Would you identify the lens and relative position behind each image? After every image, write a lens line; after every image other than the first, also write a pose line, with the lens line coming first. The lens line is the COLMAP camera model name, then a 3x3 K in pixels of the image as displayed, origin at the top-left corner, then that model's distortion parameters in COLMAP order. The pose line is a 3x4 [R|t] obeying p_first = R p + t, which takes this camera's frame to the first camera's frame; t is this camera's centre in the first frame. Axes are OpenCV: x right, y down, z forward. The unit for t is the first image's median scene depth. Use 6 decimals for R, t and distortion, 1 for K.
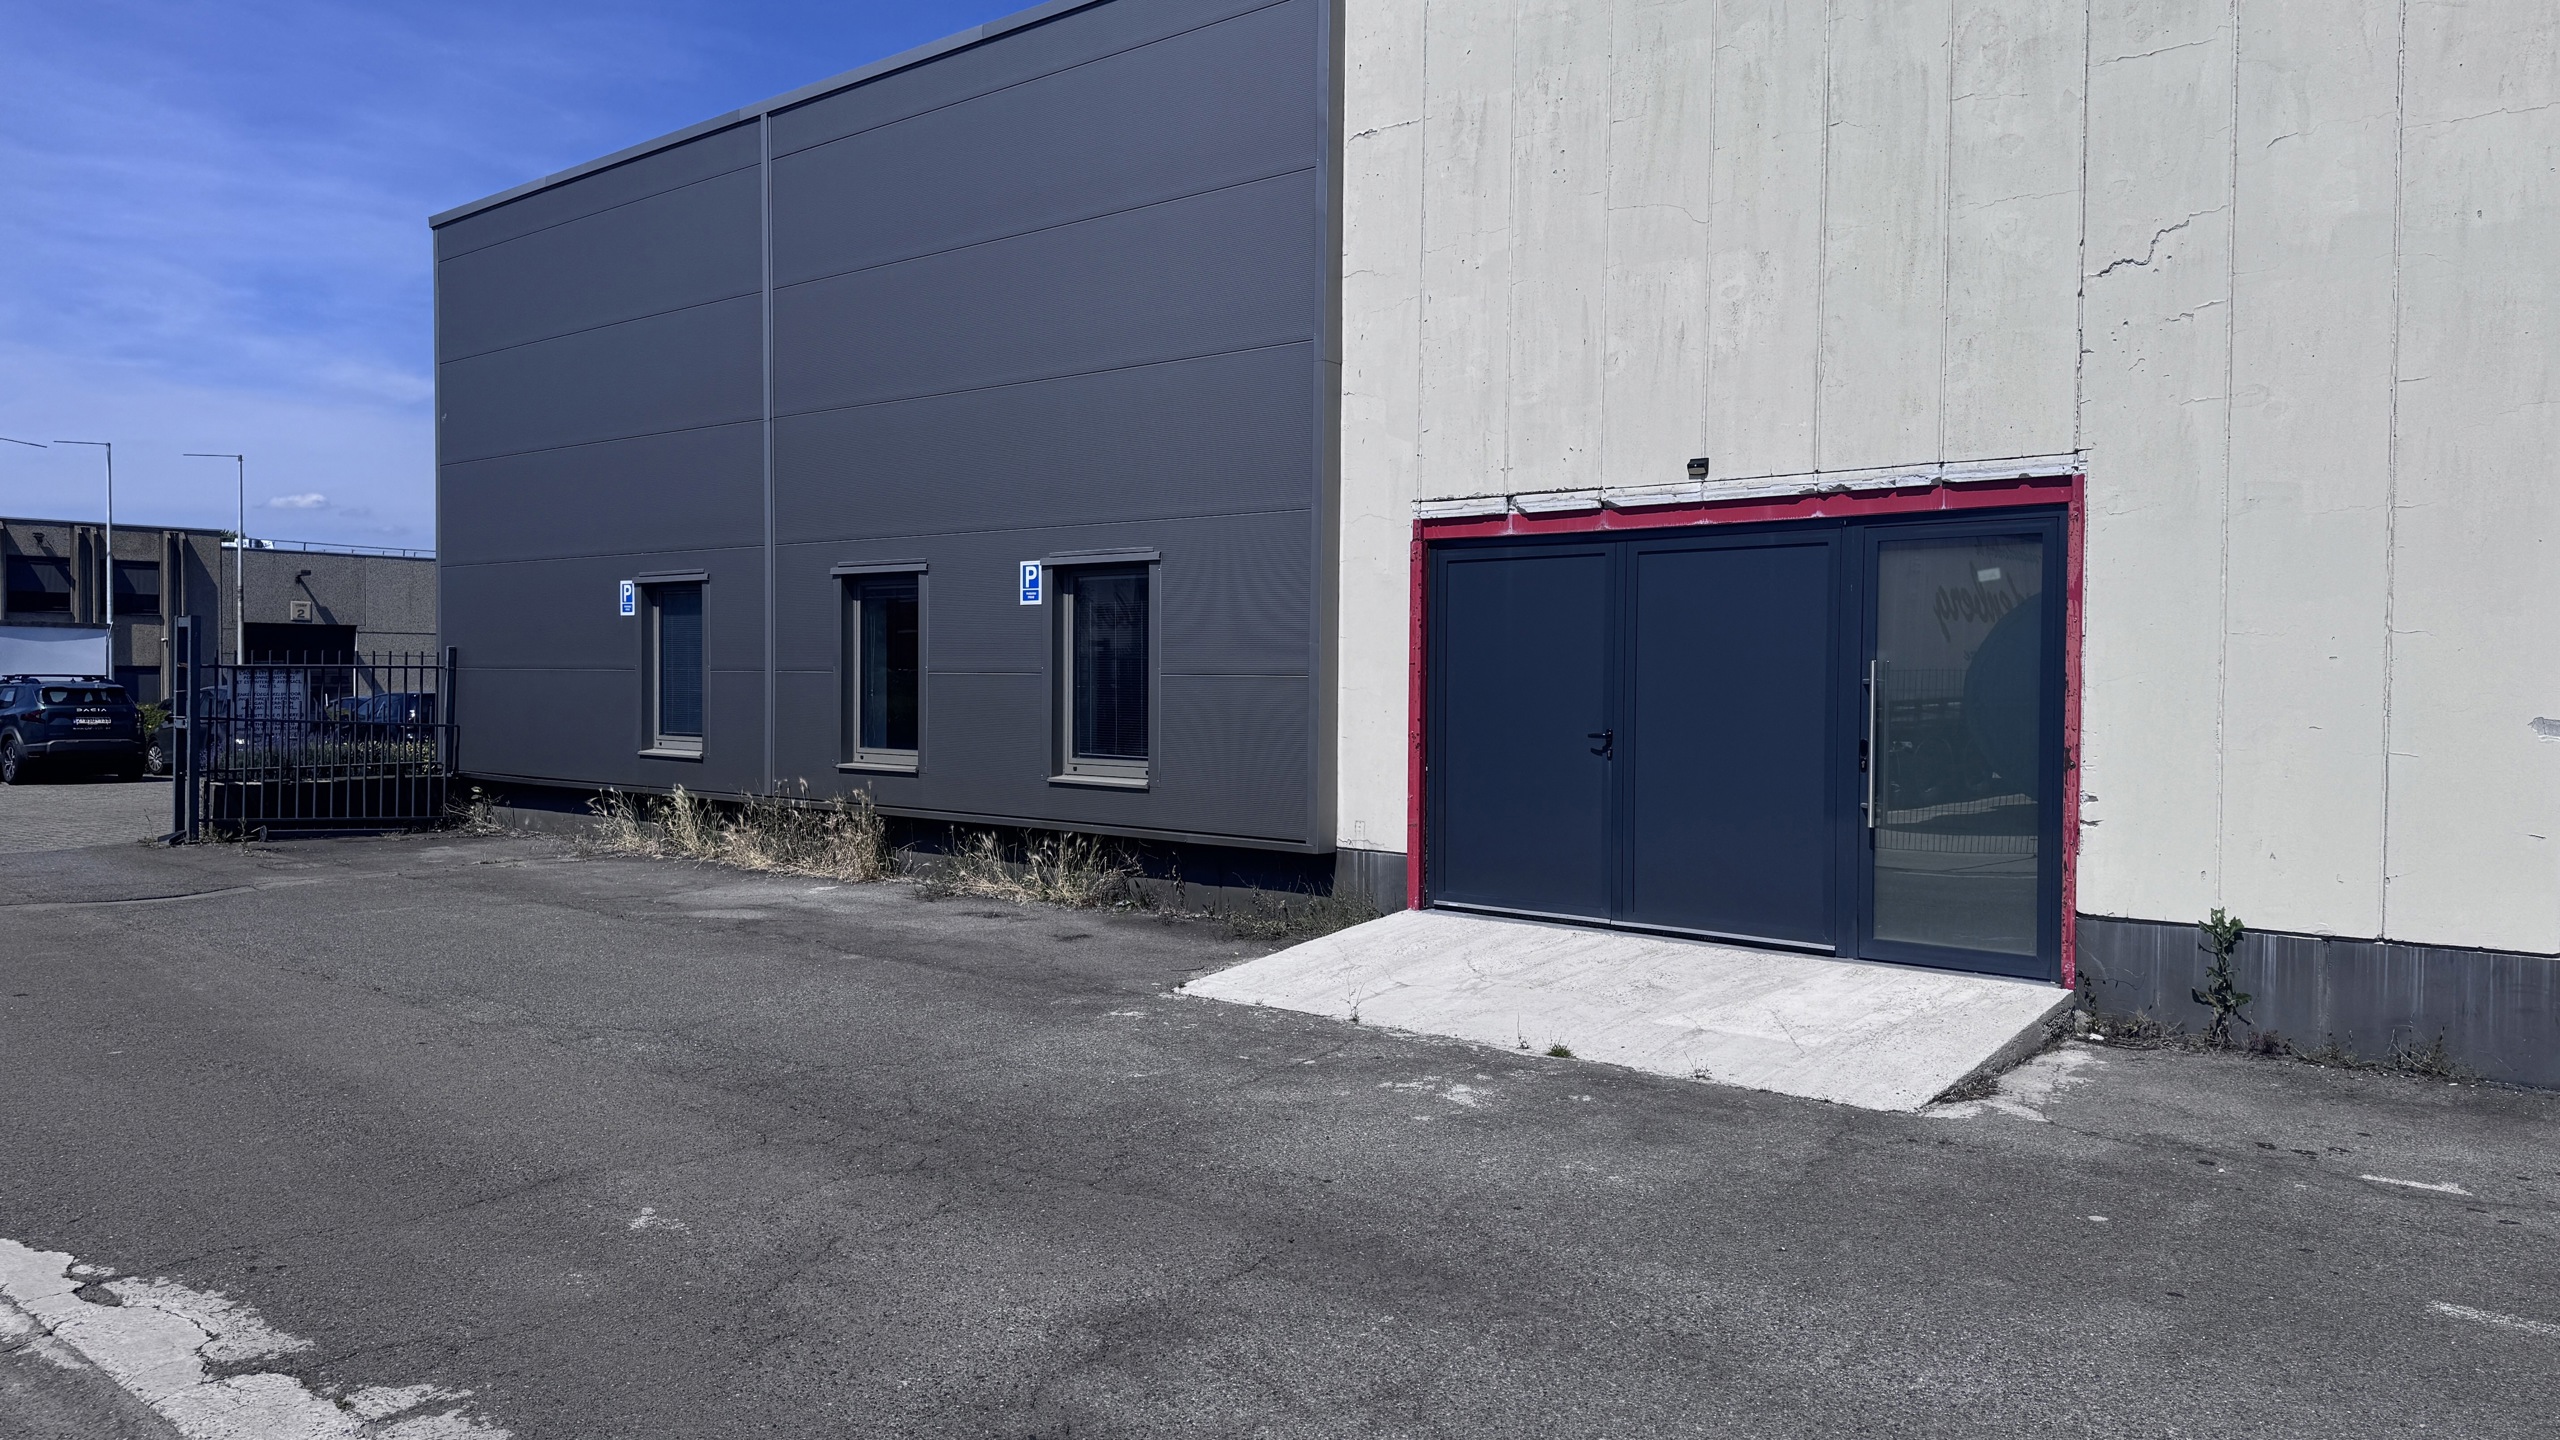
lens RADIAL K [[1844.4, 0, 1280.0], [0, 1844.4, 720.0], [0, 0, 1]] dist [0.104015, -0.043782]
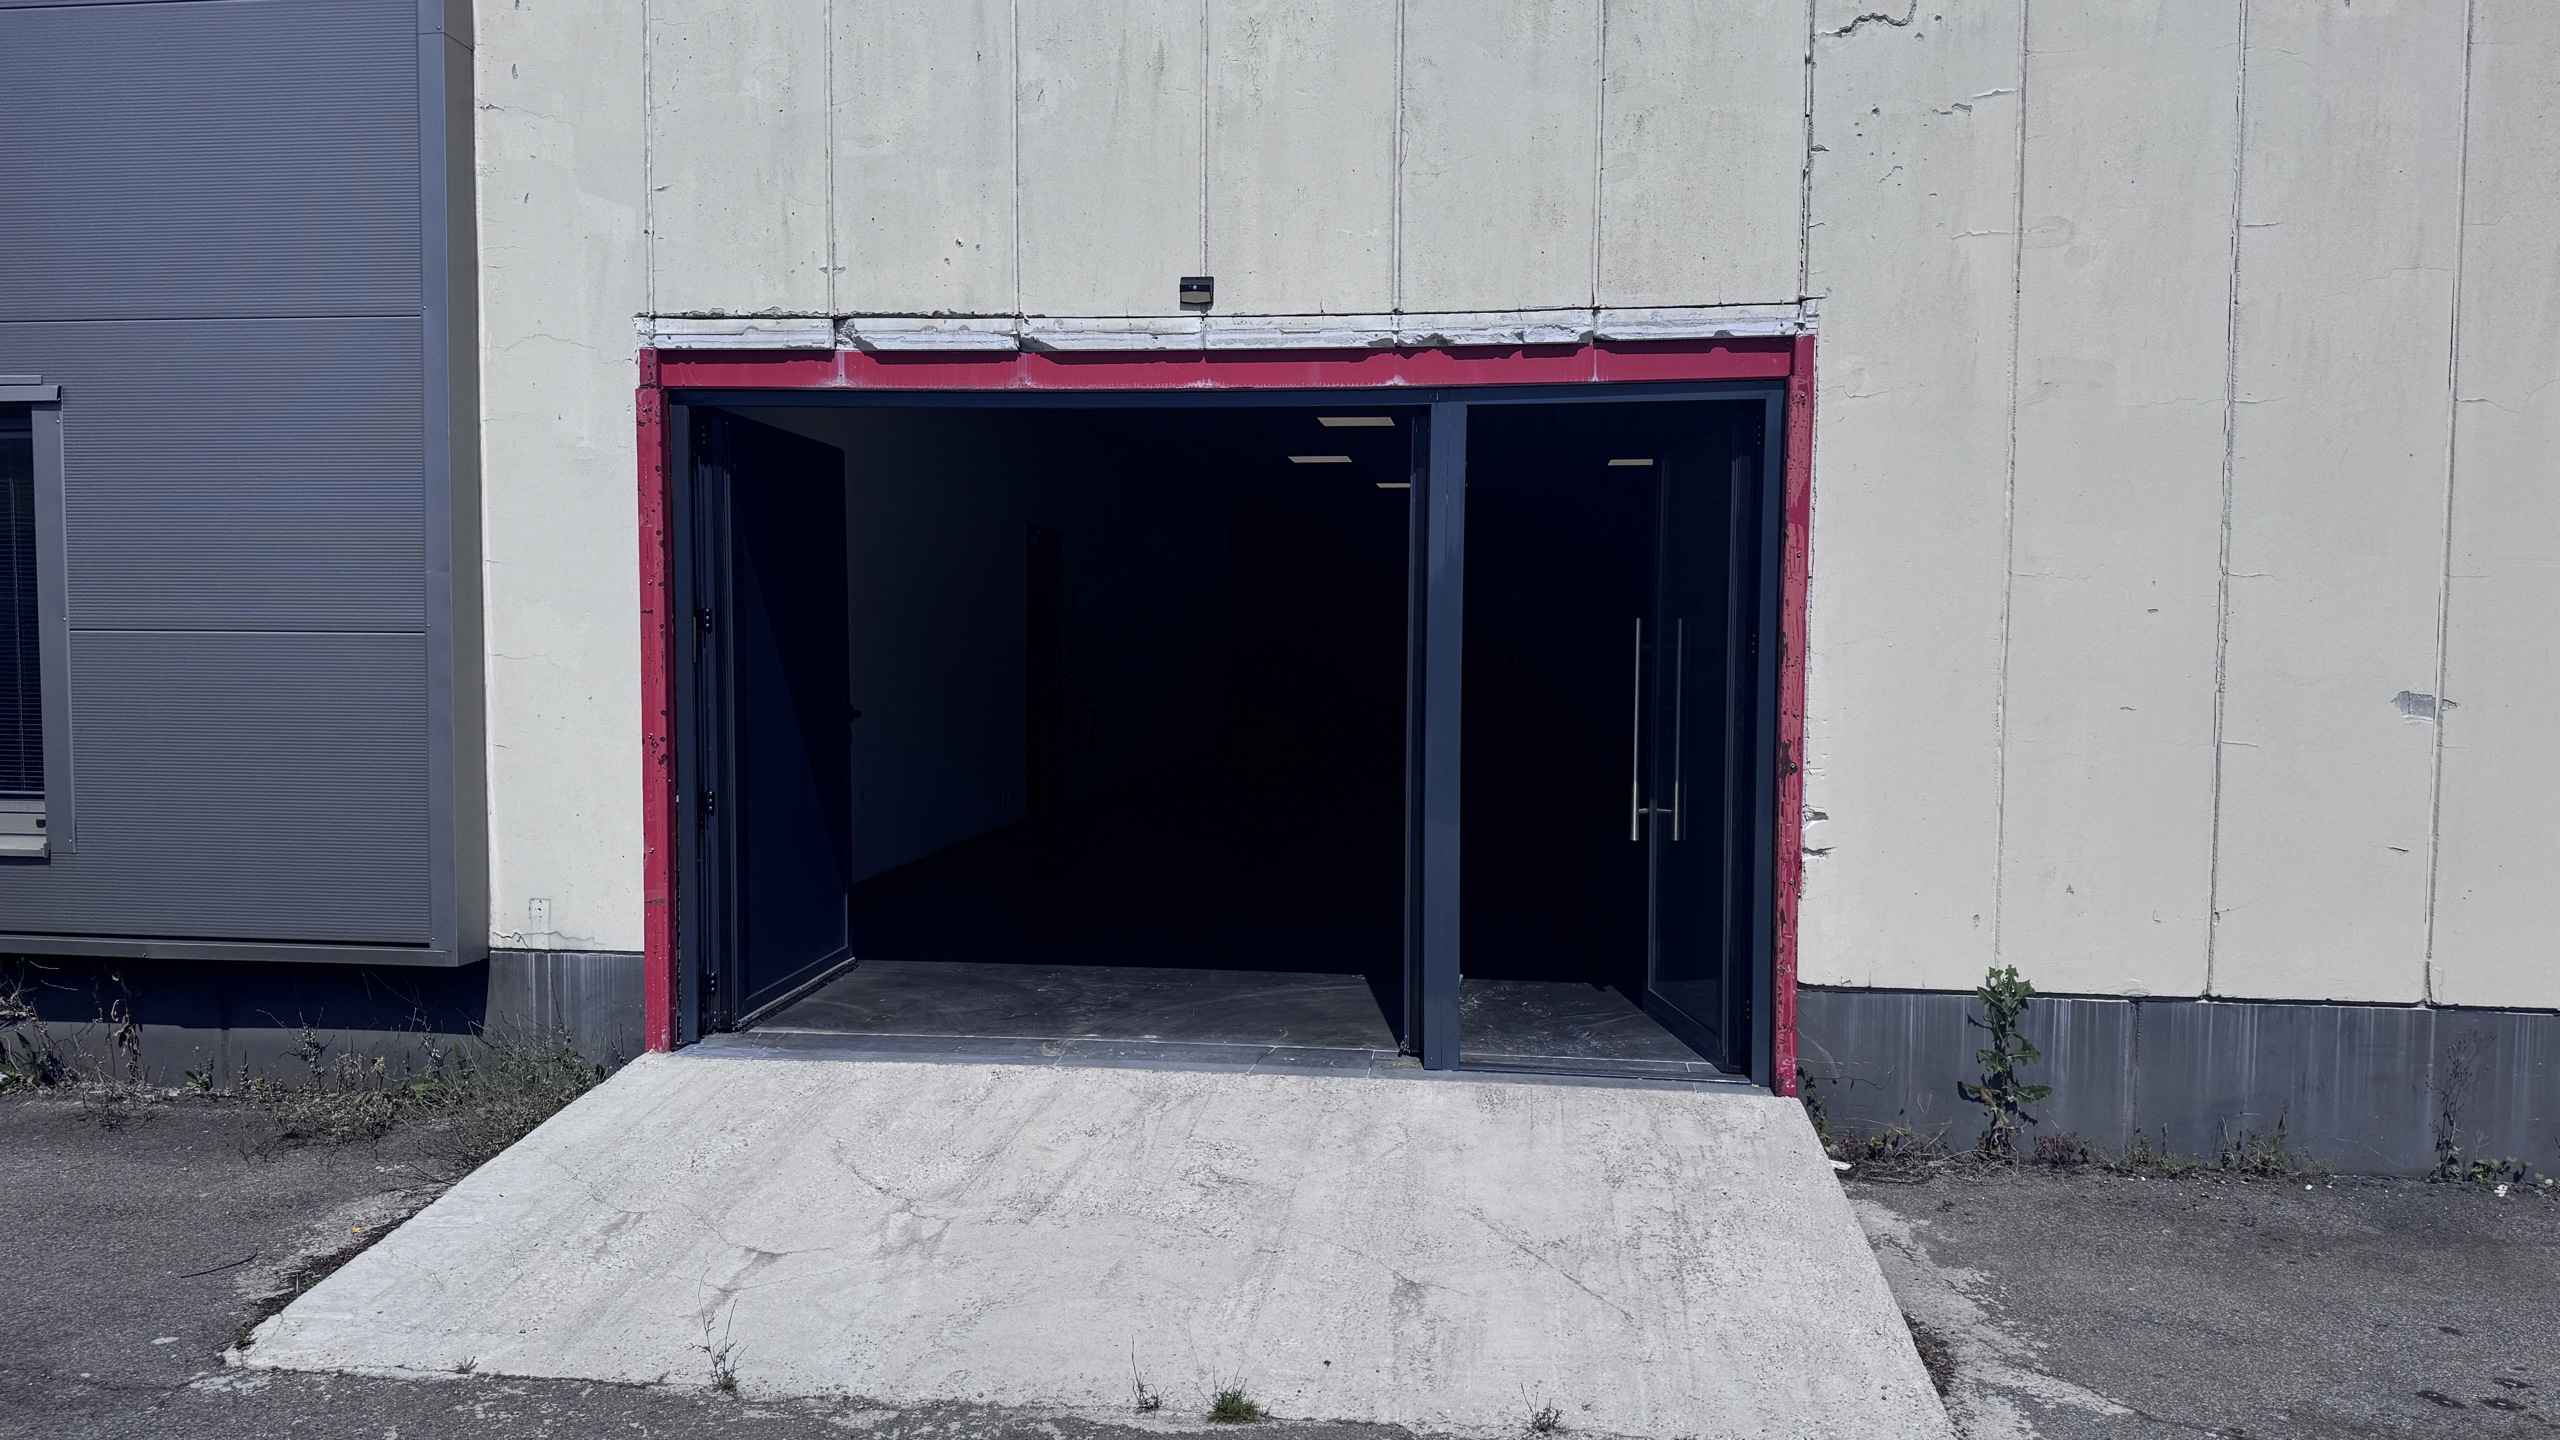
lens RADIAL K [[1768.6, 0, 1288.9], [0, 1768.6, 735.8], [0, 0, 1]] dist [0.171161, -0.253649]
pose [[0.828730, -0.028936, 0.558899, -0.083845], [0.012105, 0.999356, 0.033790, -0.010660], [-0.559517, -0.021237, 0.828547, 0.517375]]
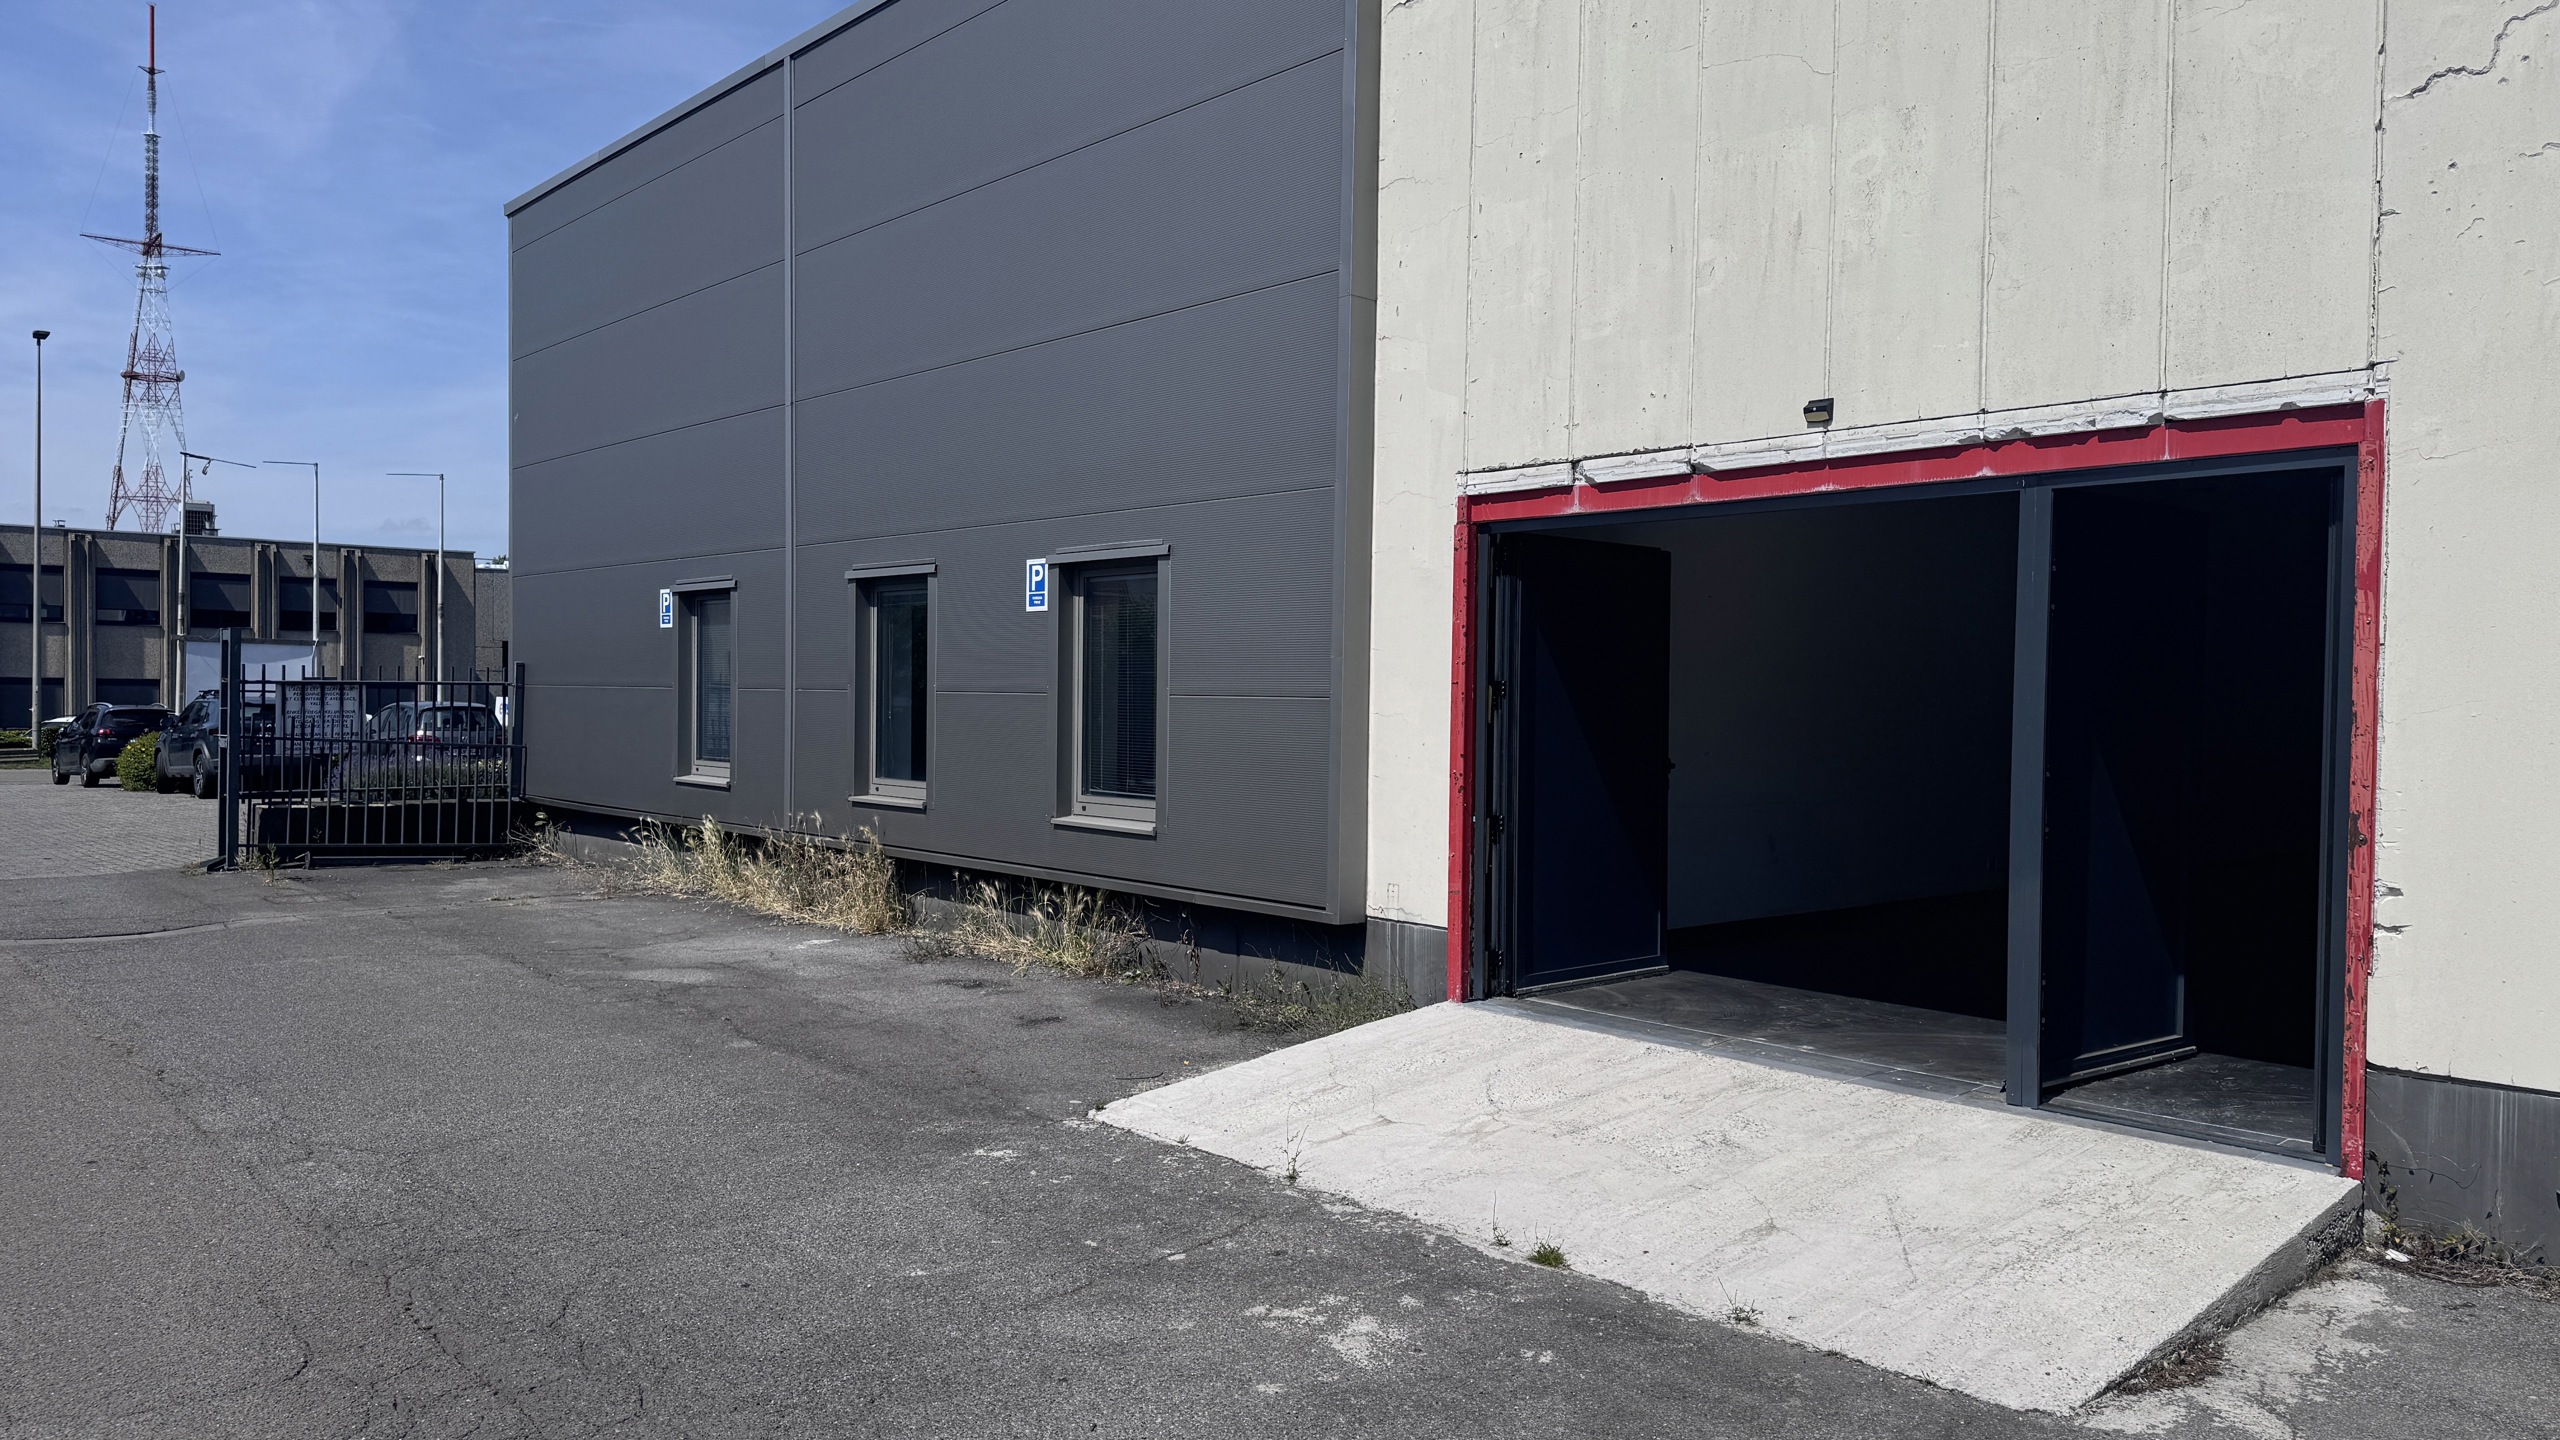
lens RADIAL K [[1843.1, 0, 1270.0], [0, 1843.1, 737.8], [0, 0, 1]] dist [0.034387, -0.003262]
pose [[0.989081, 0.007190, -0.147201, 0.126311], [-0.007120, 0.999974, 0.001003, -0.009035], [0.147204, 0.000056, 0.989106, 0.268486]]
